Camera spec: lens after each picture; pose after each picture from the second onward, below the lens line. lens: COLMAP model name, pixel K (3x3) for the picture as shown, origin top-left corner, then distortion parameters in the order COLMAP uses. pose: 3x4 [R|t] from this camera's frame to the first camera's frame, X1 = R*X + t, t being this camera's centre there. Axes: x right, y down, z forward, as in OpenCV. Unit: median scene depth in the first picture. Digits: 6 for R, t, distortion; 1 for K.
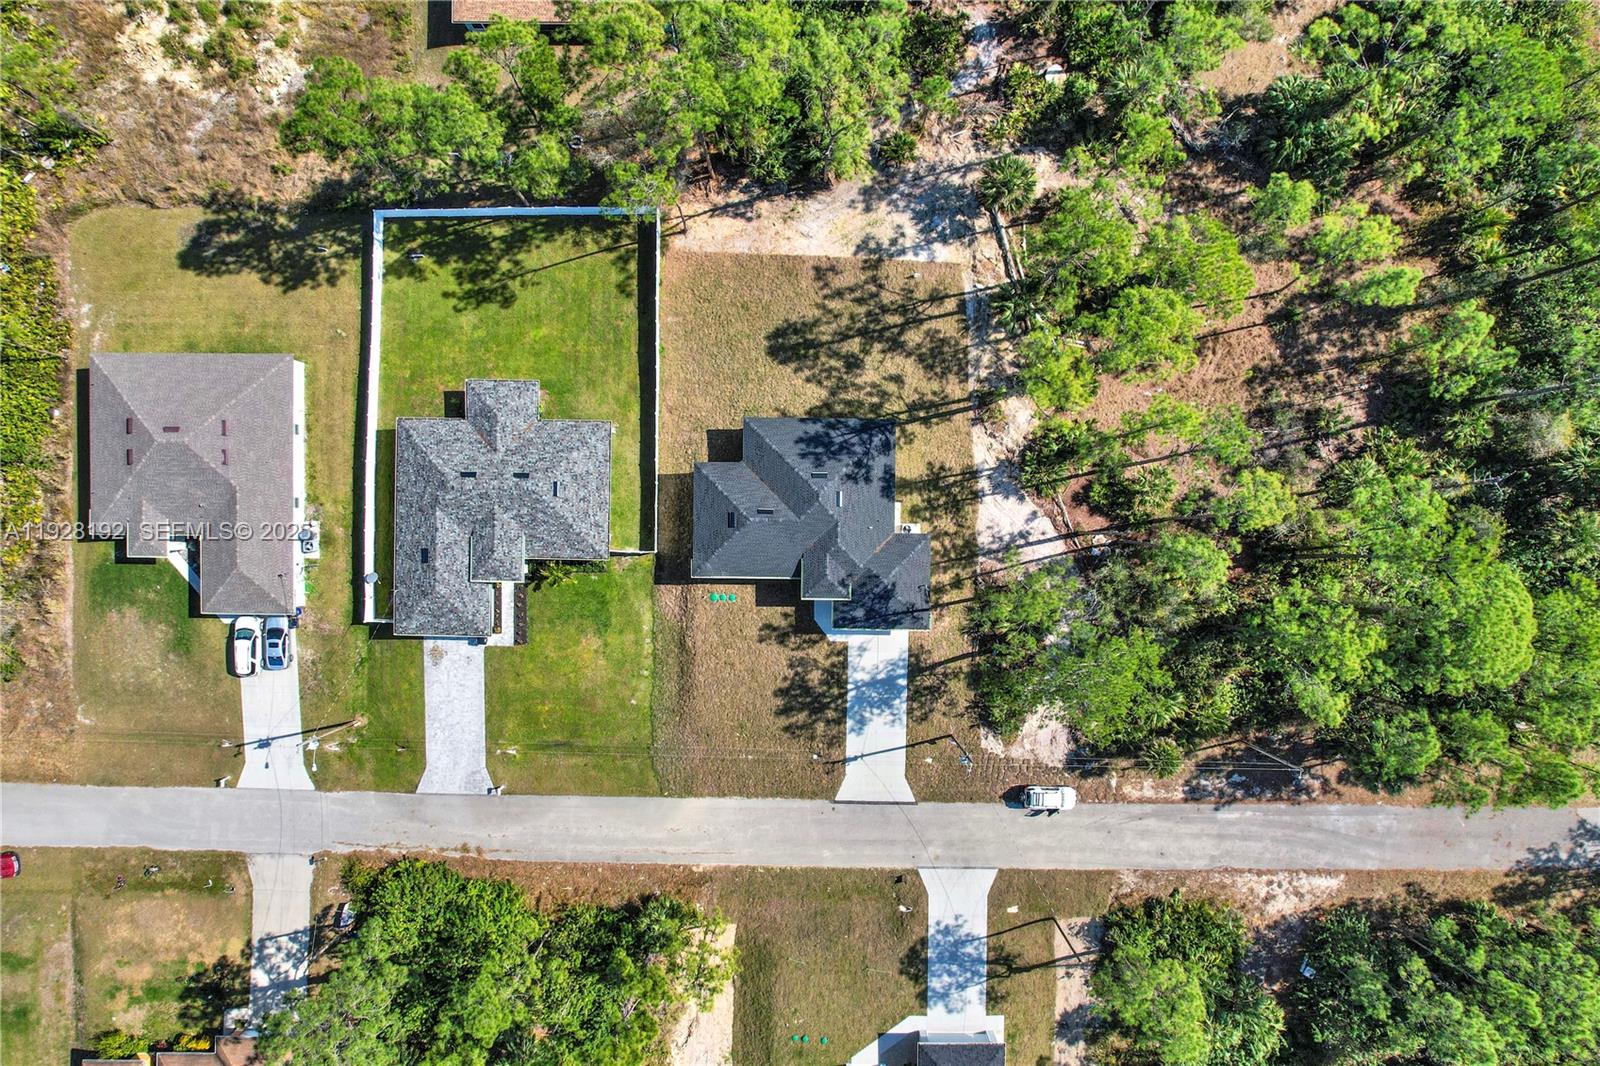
lens RADIAL K [[991.7, 0, 800.0], [0, 991.7, 533.0], [0, 0, 1]] dist [-0.042255, 0.037428]
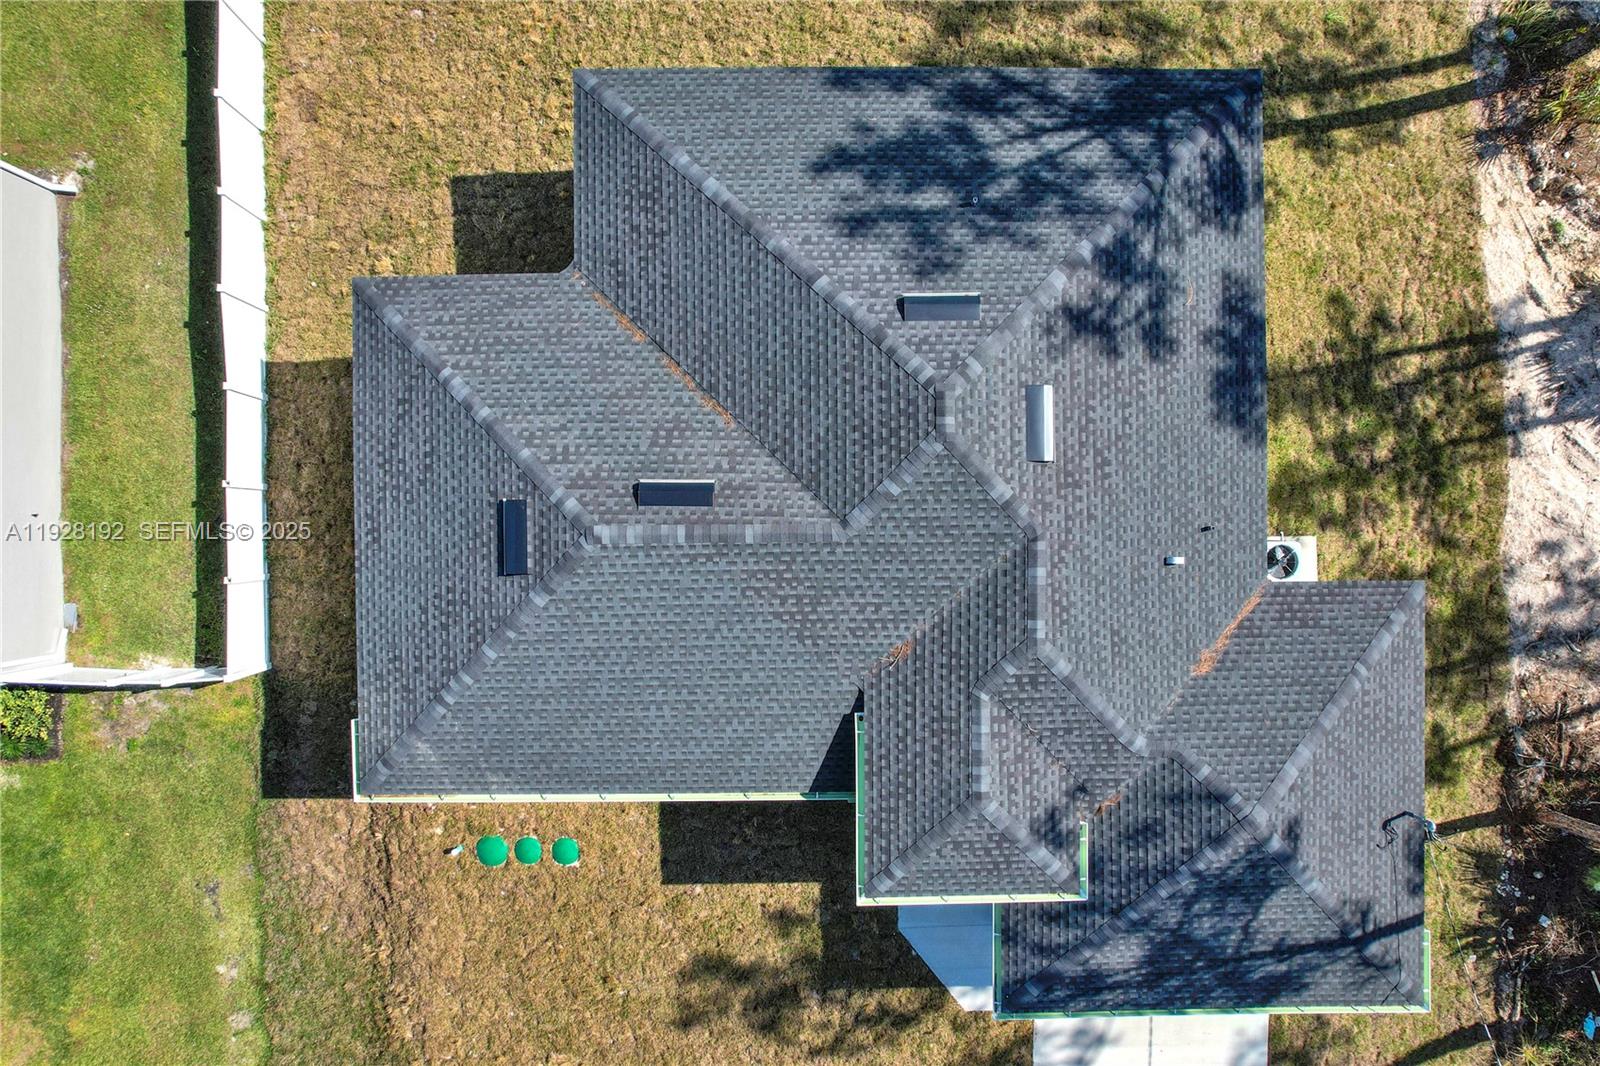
lens RADIAL K [[991.7, 0, 800.0], [0, 991.7, 533.0], [0, 0, 1]] dist [-0.042255, 0.037428]
pose [[0.999698, -0.020524, 0.013517, -0.011592], [0.020610, 0.999768, -0.006202, -0.011685], [-0.013386, 0.006479, 0.999889, 0.751133]]
